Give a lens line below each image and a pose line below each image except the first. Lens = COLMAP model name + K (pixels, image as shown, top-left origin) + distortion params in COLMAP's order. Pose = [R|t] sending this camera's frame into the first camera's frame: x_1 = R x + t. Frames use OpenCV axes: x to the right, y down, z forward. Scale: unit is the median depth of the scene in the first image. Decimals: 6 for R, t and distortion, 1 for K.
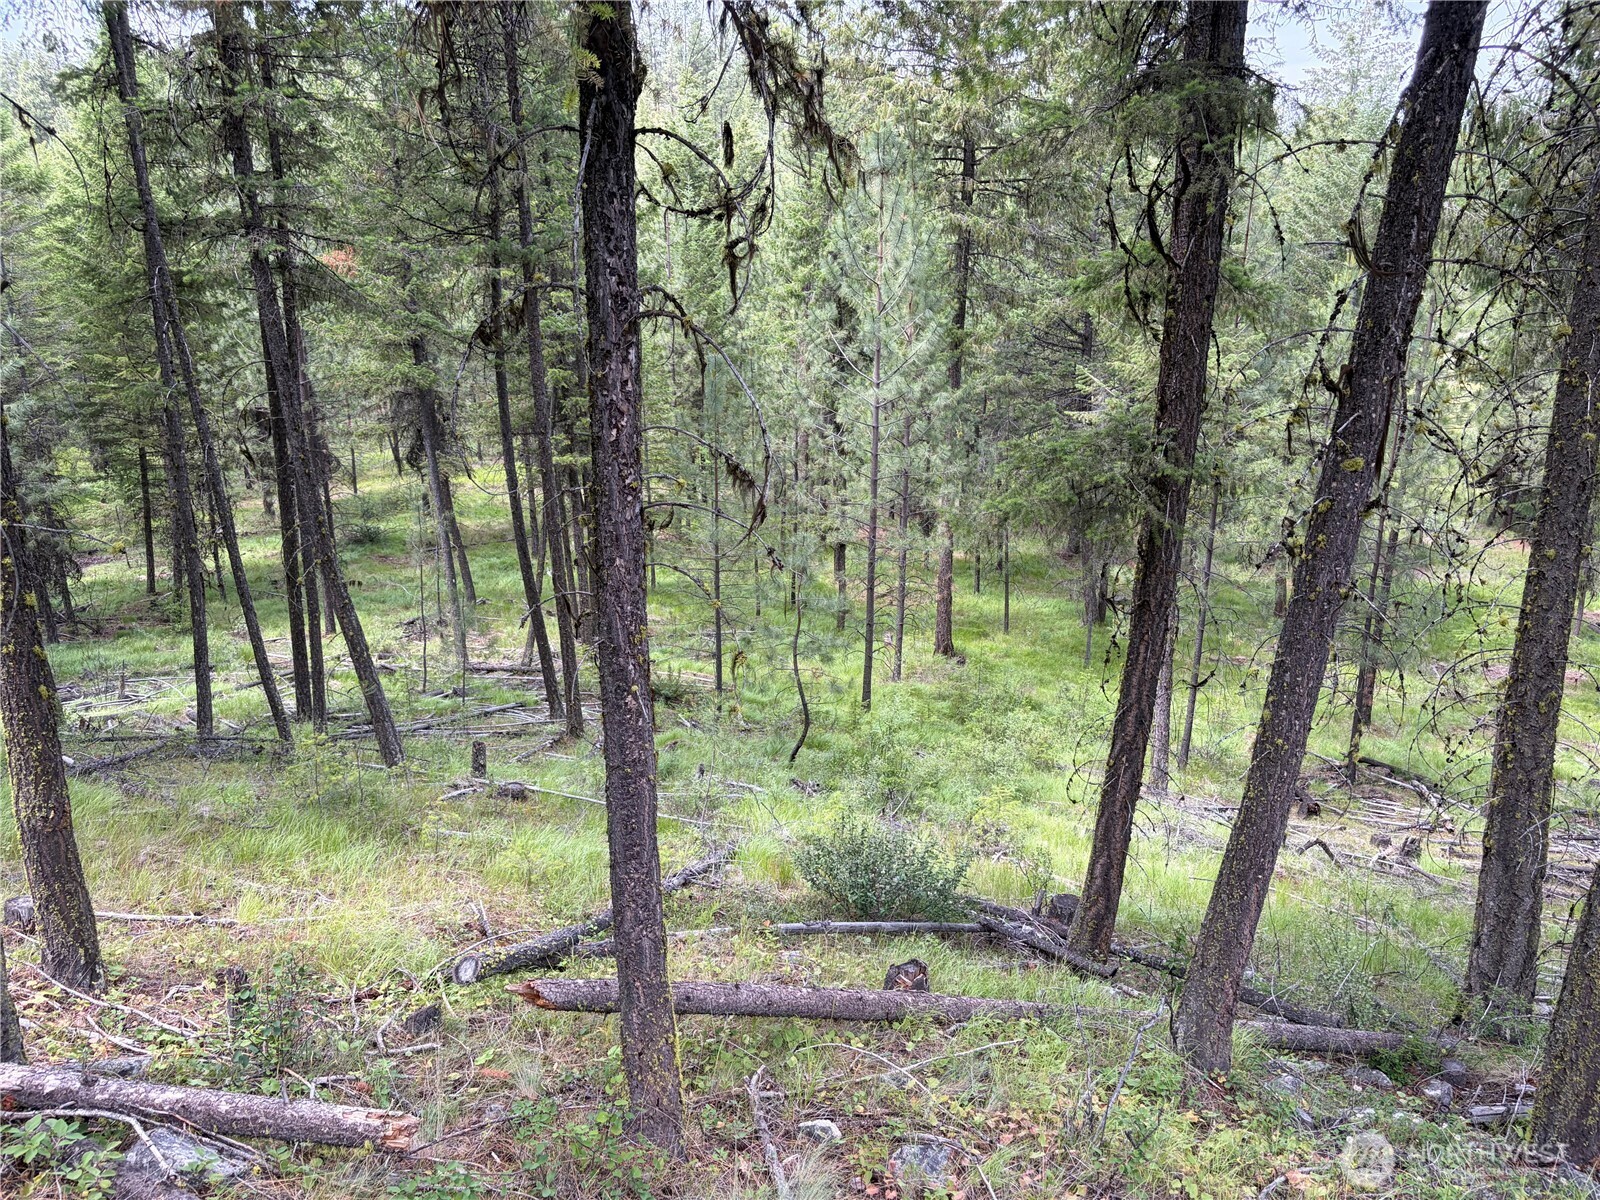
lens RADIAL K [[1183.7, 0, 800.0], [0, 1183.7, 600.0], [0, 0, 1]] dist [0.004130, -0.000687]
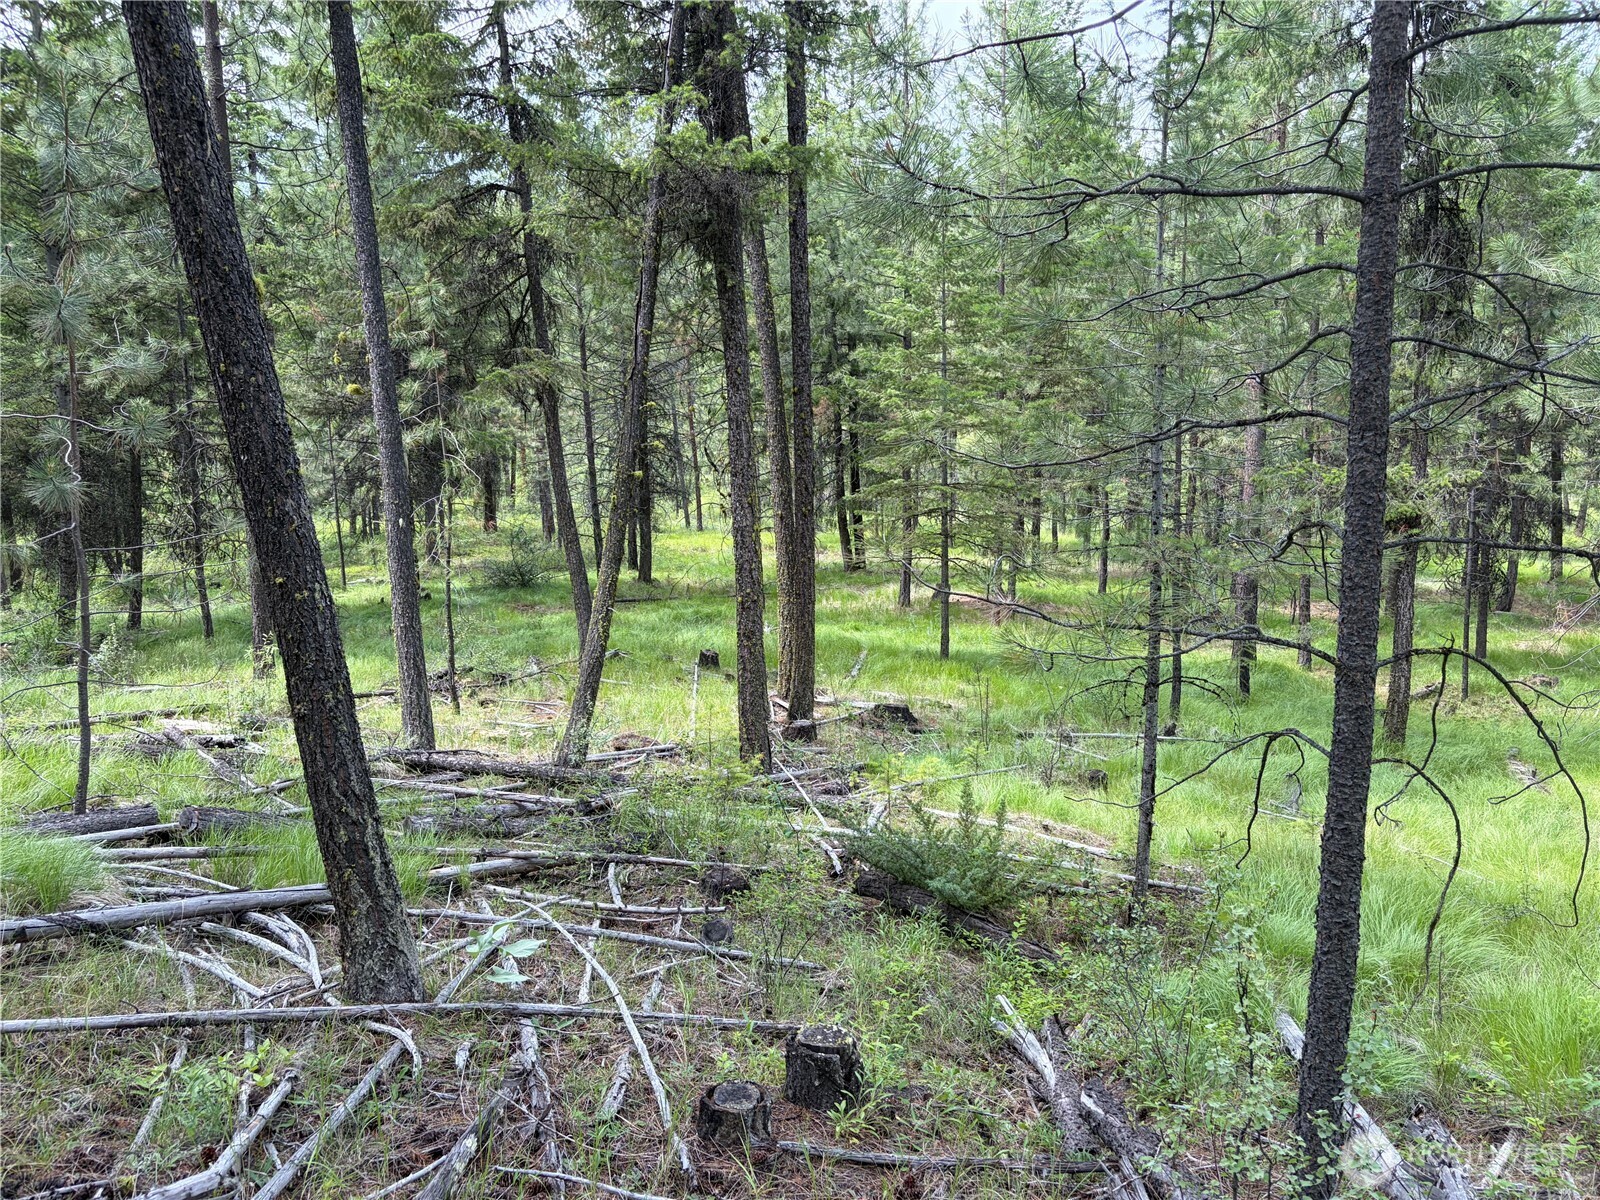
lens RADIAL K [[1183.7, 0, 800.0], [0, 1183.7, 600.0], [0, 0, 1]] dist [0.004130, -0.000687]
pose [[0.966060, 0.025837, -0.257021, -0.024146], [-0.058953, 0.990779, -0.121991, 0.015017], [0.251499, 0.133003, 0.958675, 0.222143]]
